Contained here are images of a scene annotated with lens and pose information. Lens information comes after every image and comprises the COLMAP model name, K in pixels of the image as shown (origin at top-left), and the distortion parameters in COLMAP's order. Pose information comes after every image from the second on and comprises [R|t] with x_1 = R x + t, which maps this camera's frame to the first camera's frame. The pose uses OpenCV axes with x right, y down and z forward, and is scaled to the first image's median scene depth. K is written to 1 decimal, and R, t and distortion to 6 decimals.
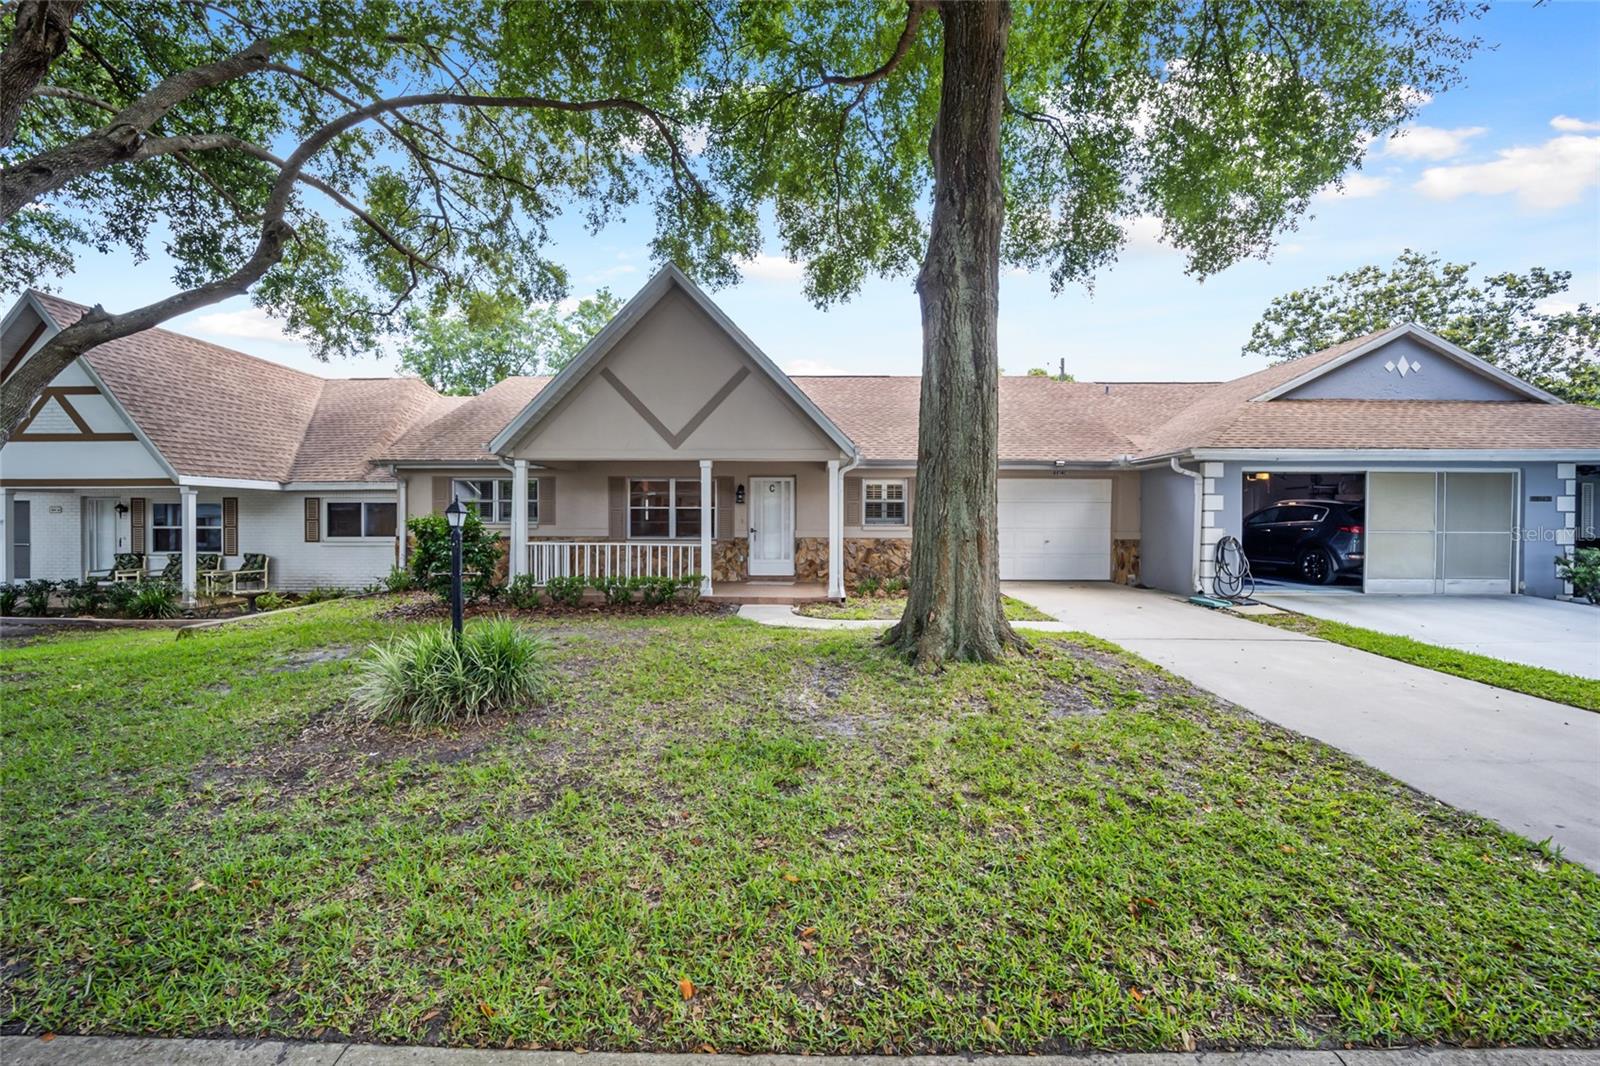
lens RADIAL K [[644.5, 0, 806.0], [0, 644.5, 532.5], [0, 0, 1]] dist [-0.019255, 0.000214]
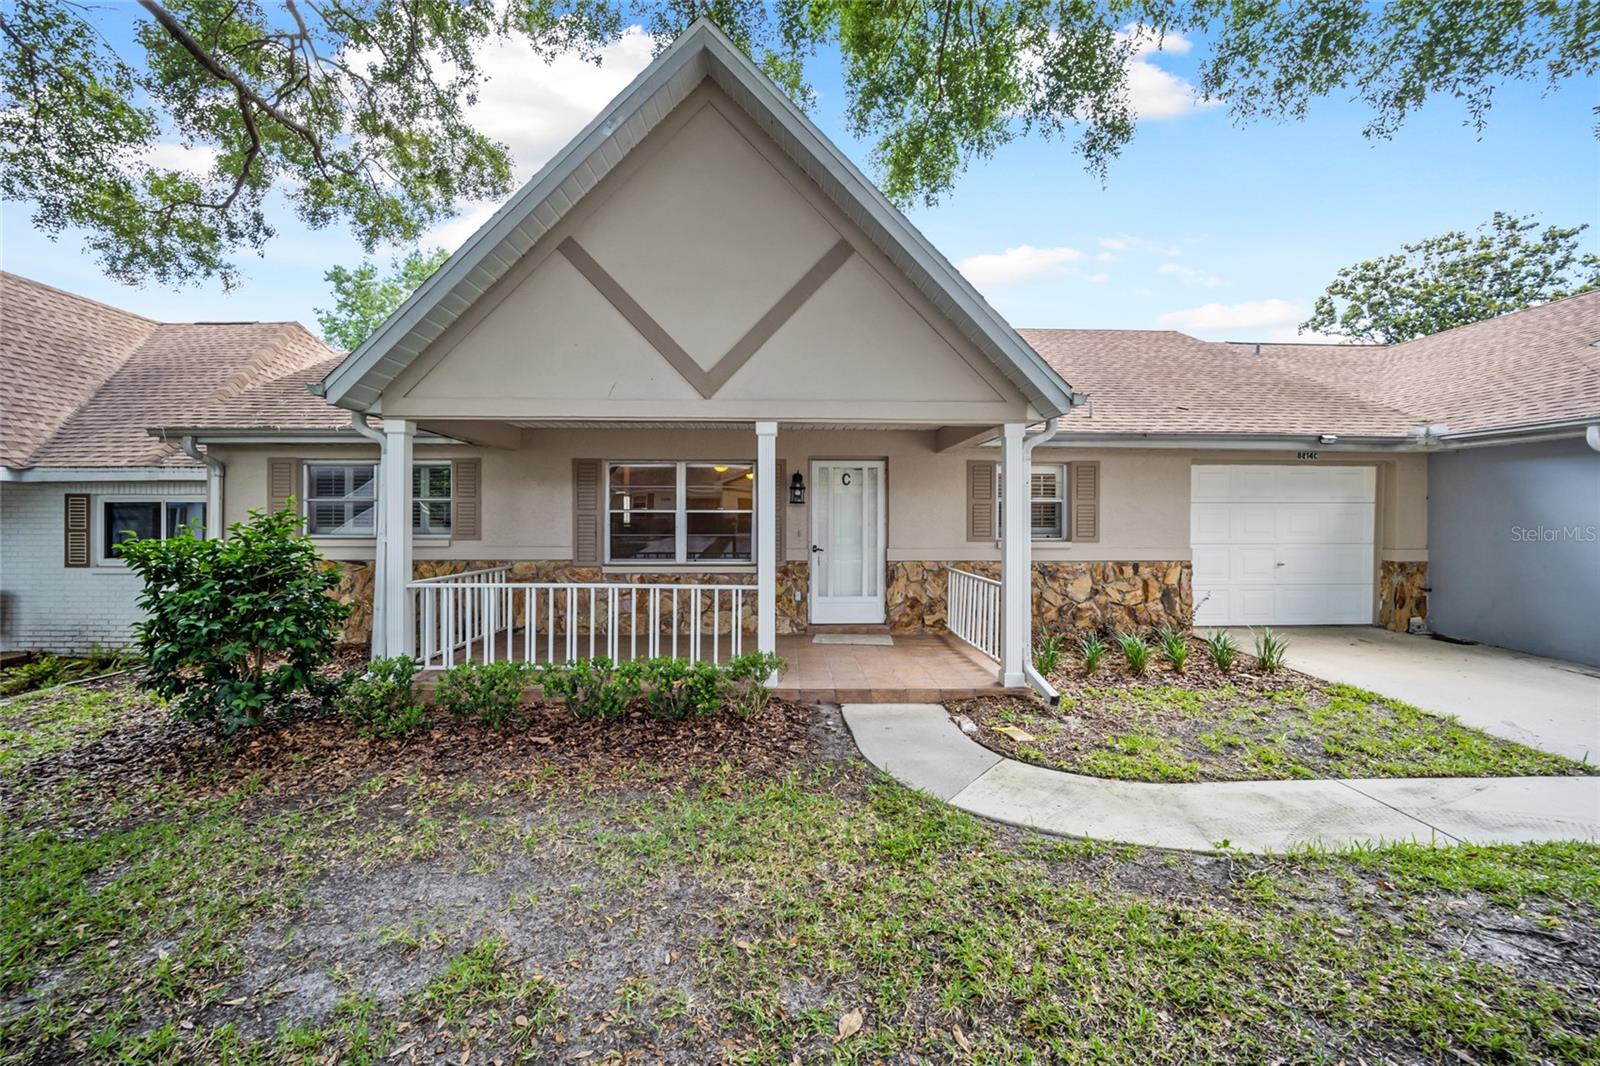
lens RADIAL K [[644.5, 0, 802.4], [0, 644.5, 522.6], [0, 0, 1]] dist [-0.019255, 0.000214]
pose [[0.998854, -0.001020, 0.047851, -0.125514], [0.001531, 0.999942, -0.010631, -0.021529], [-0.047838, 0.010692, 0.998798, 0.402509]]
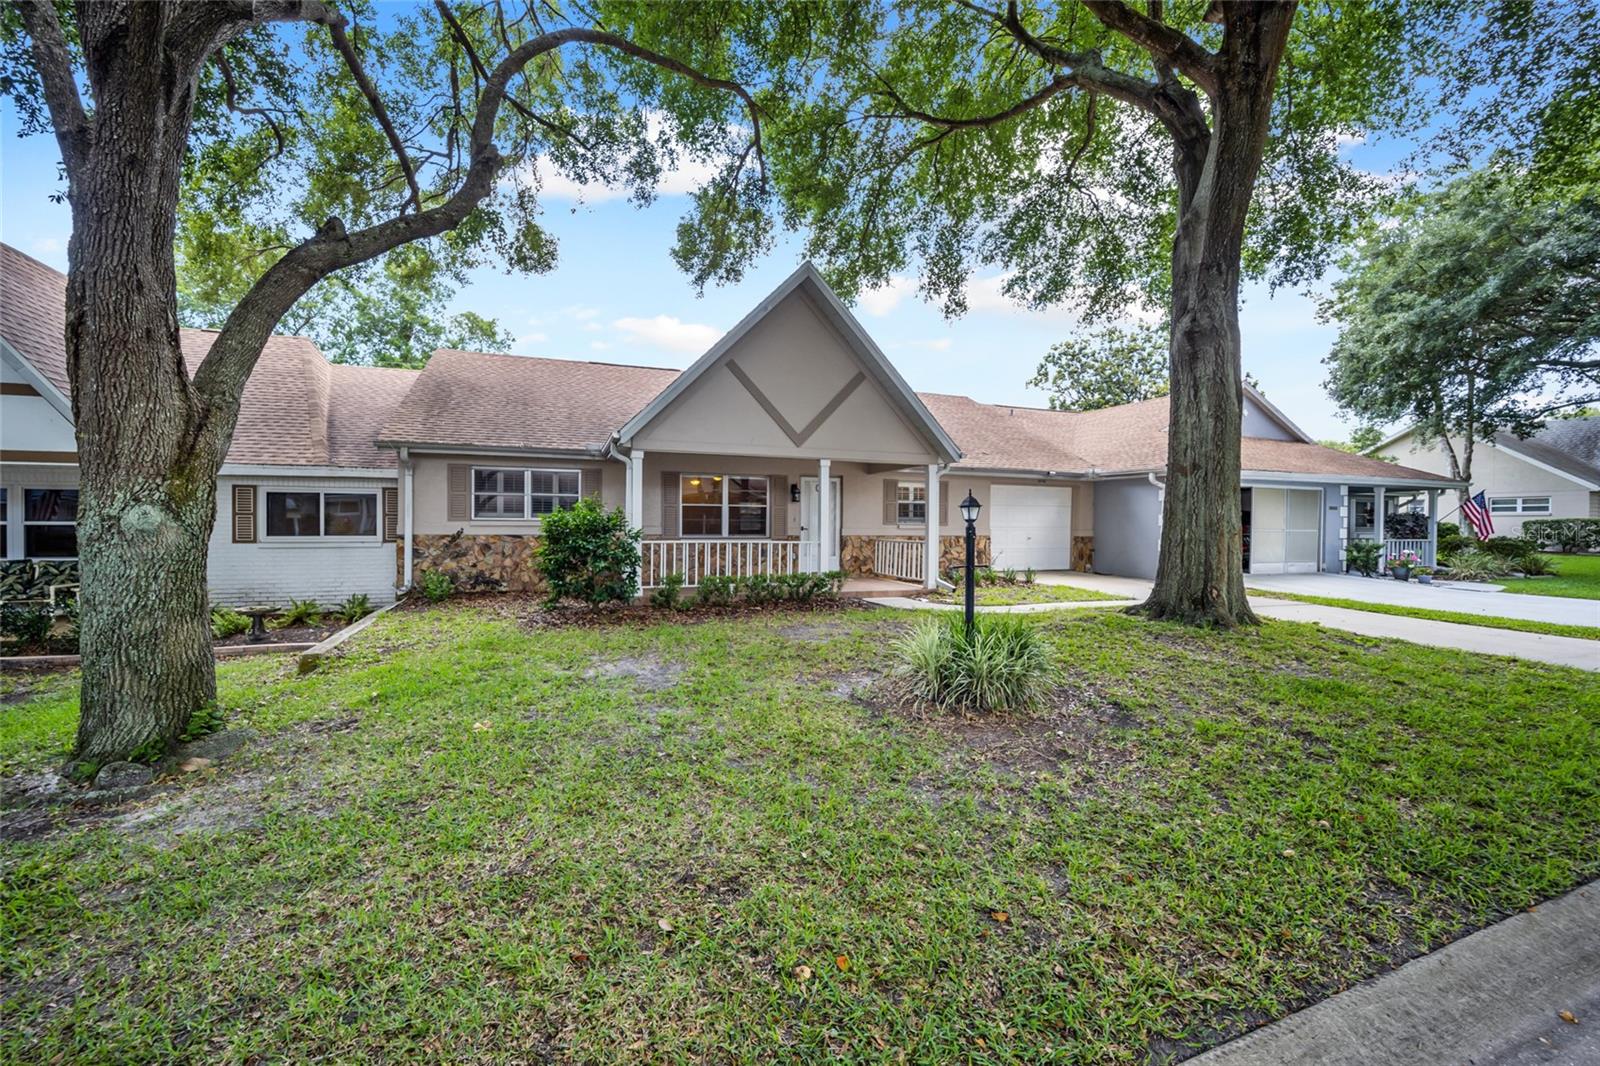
lens RADIAL K [[644.5, 0, 794.8], [0, 644.5, 533.7], [0, 0, 1]] dist [-0.019255, 0.000214]
pose [[0.929970, -0.000731, 0.367636, -0.477829], [0.001501, 0.999997, -0.001808, 0.007086], [-0.367633, 0.002233, 0.929968, 0.049175]]
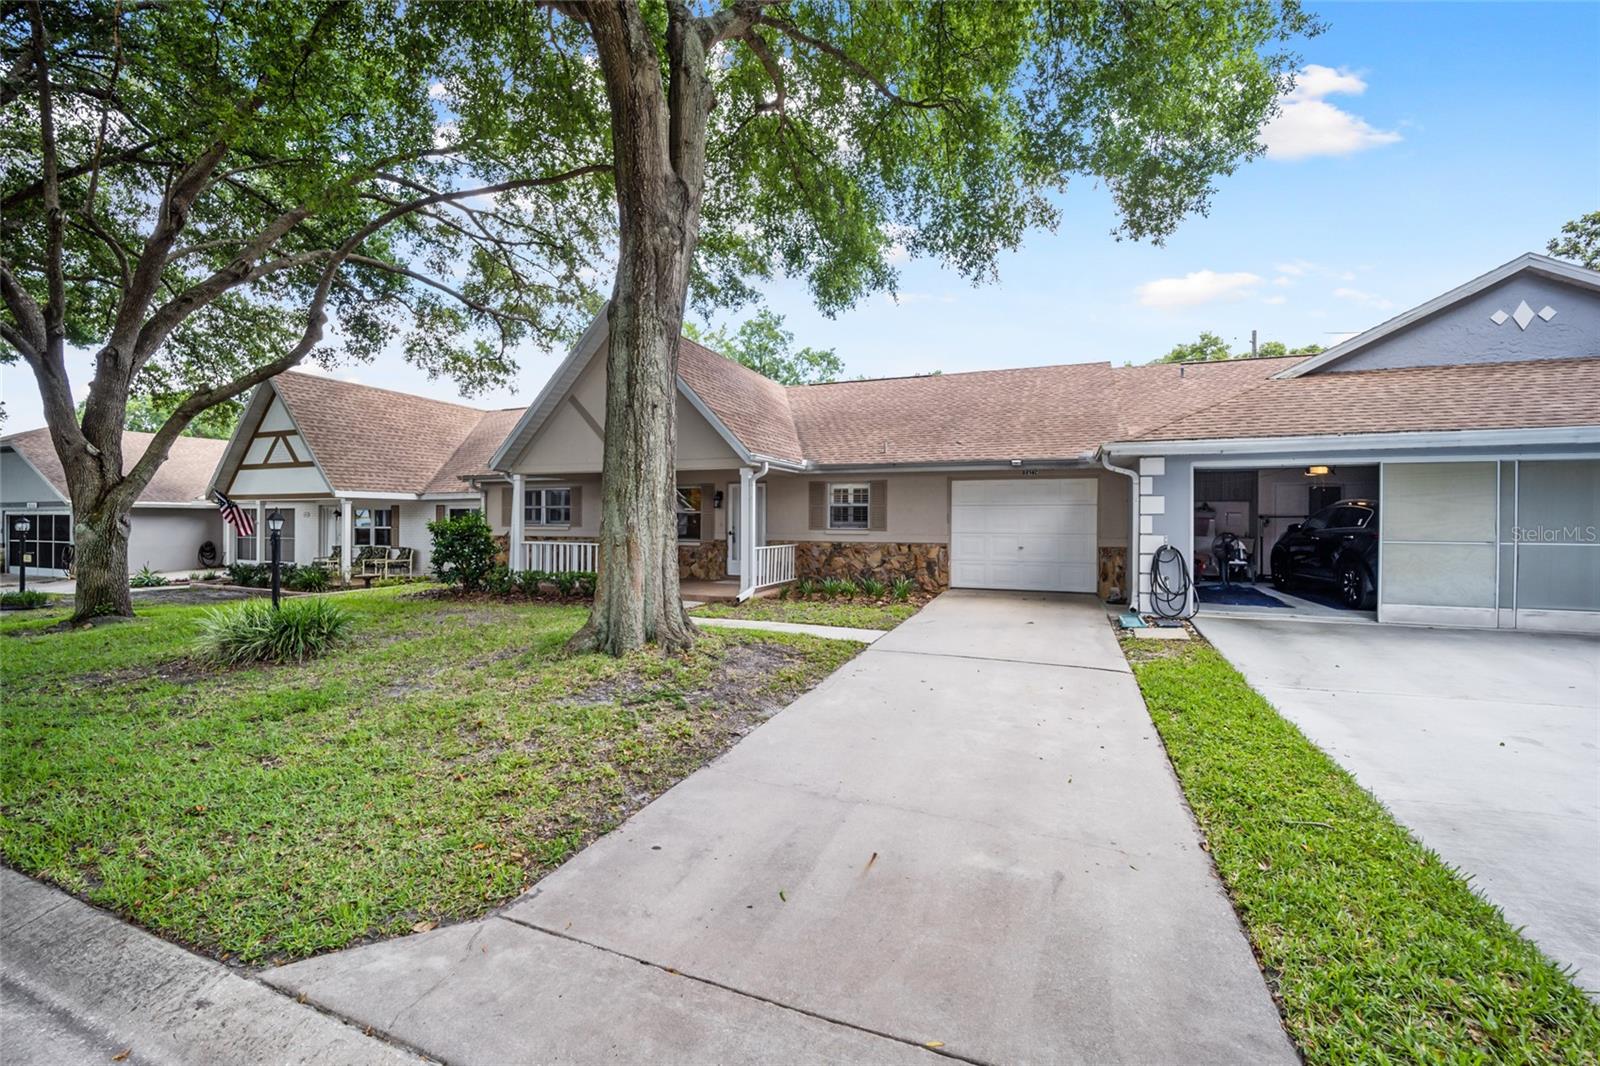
lens RADIAL K [[644.5, 0, 802.5], [0, 644.5, 525.8], [0, 0, 1]] dist [-0.019255, 0.000214]
pose [[0.936634, 0.004349, -0.350281, 0.410811], [-0.008601, 0.999907, -0.010585, -0.005014], [0.350203, 0.012927, 0.936585, 0.034197]]
